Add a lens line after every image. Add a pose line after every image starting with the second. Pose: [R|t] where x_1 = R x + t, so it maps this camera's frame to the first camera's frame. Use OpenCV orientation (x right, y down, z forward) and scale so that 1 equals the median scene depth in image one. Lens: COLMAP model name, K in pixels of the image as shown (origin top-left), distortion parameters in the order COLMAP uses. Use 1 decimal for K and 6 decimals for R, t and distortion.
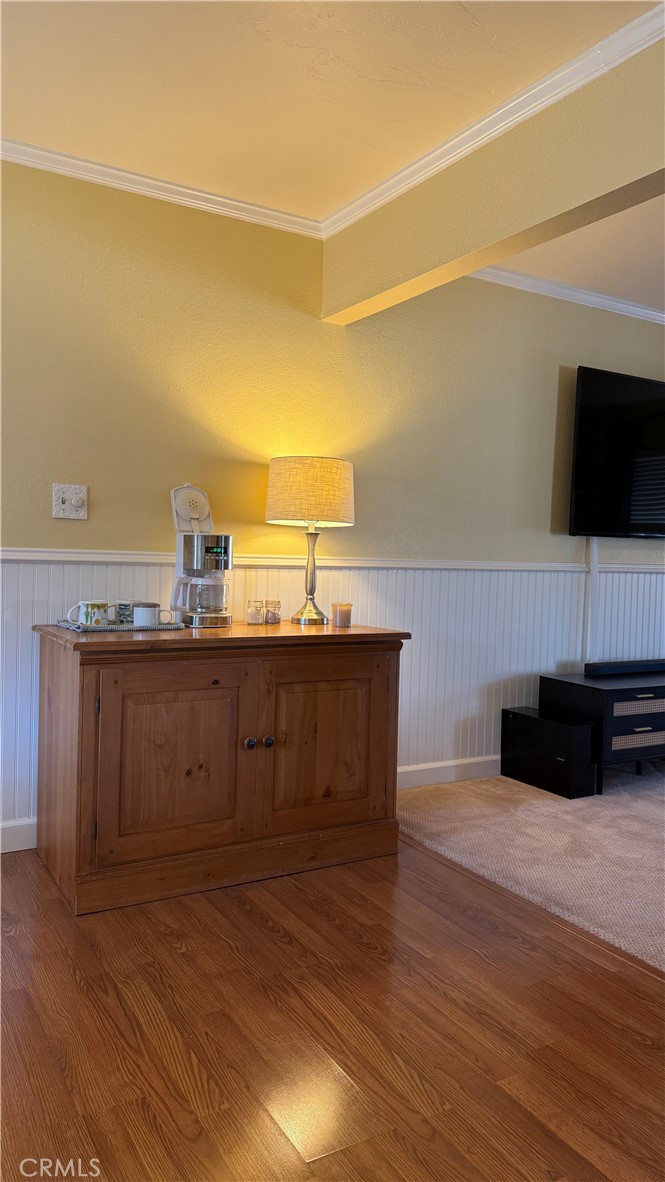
lens RADIAL K [[836.2, 0, 332.5], [0, 836.2, 591.0], [0, 0, 1]] dist [0.055838, -0.067607]
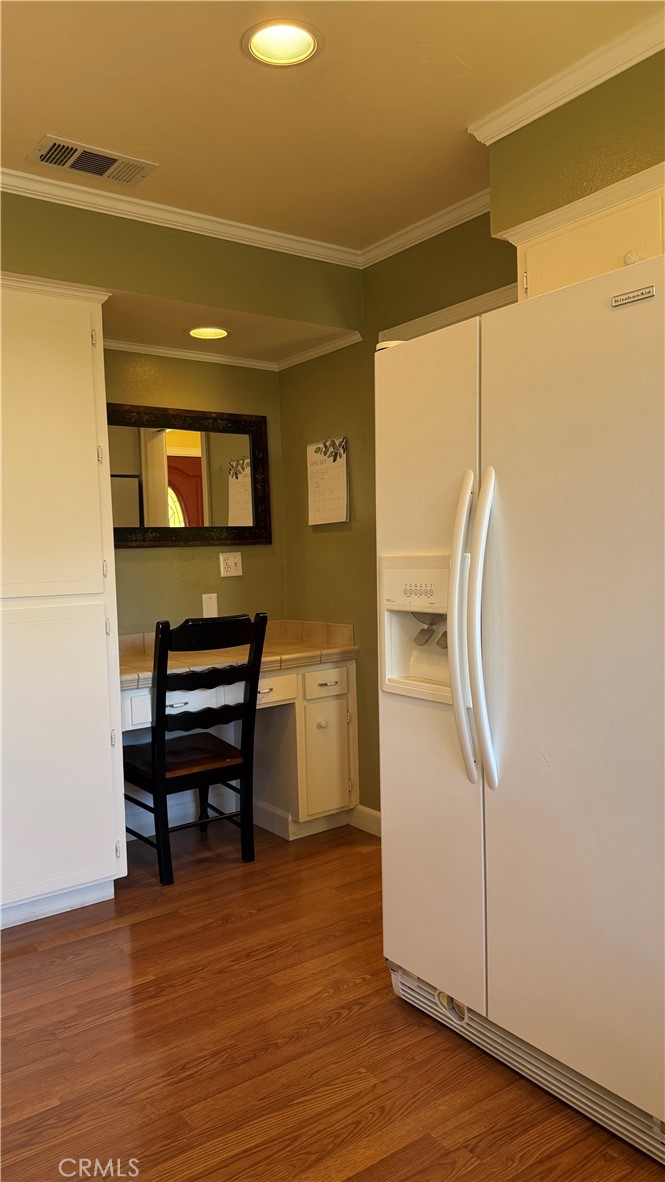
lens RADIAL K [[836.2, 0, 332.5], [0, 836.2, 591.0], [0, 0, 1]] dist [0.055838, -0.067607]
pose [[-0.097168, -0.079786, 0.992065, -1.071269], [0.080048, 0.992926, 0.087695, -0.140657], [-0.992044, 0.087934, -0.090094, 0.937920]]
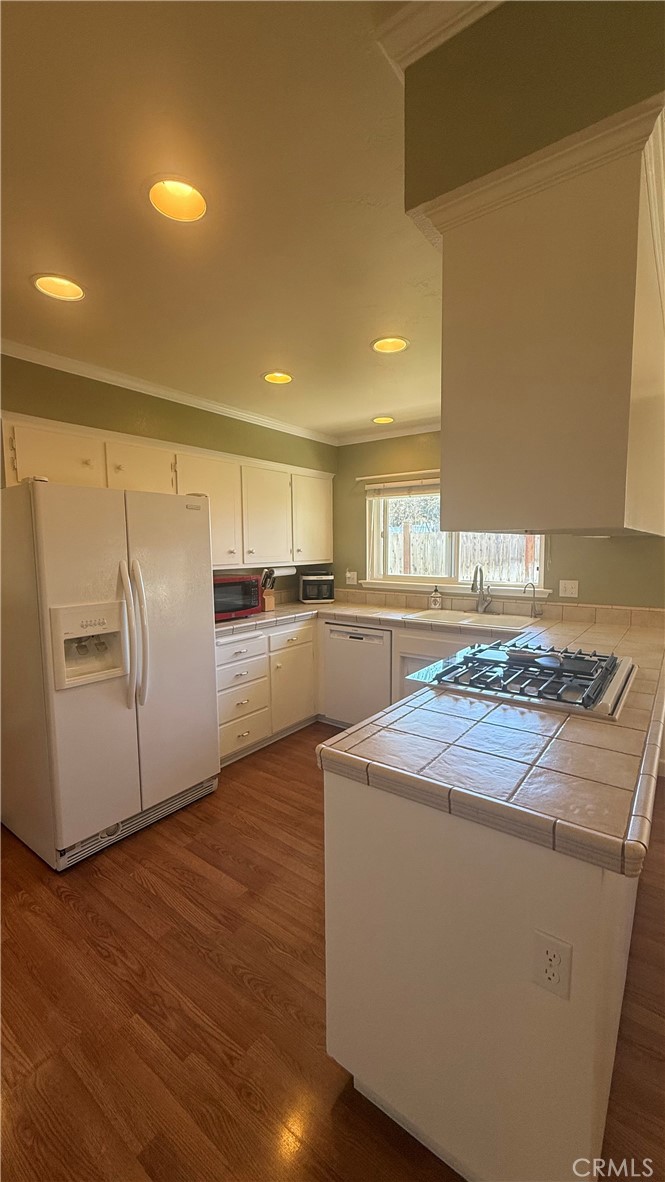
lens RADIAL K [[468.0, 0, 332.5], [0, 468.0, 591.0], [0, 0, 1]] dist [0.000517, -0.000238]
pose [[-0.924125, 0.012148, -0.381898, -0.134080], [-0.043990, 0.989466, 0.137923, -0.289049], [0.379551, 0.144258, -0.913855, 1.927207]]
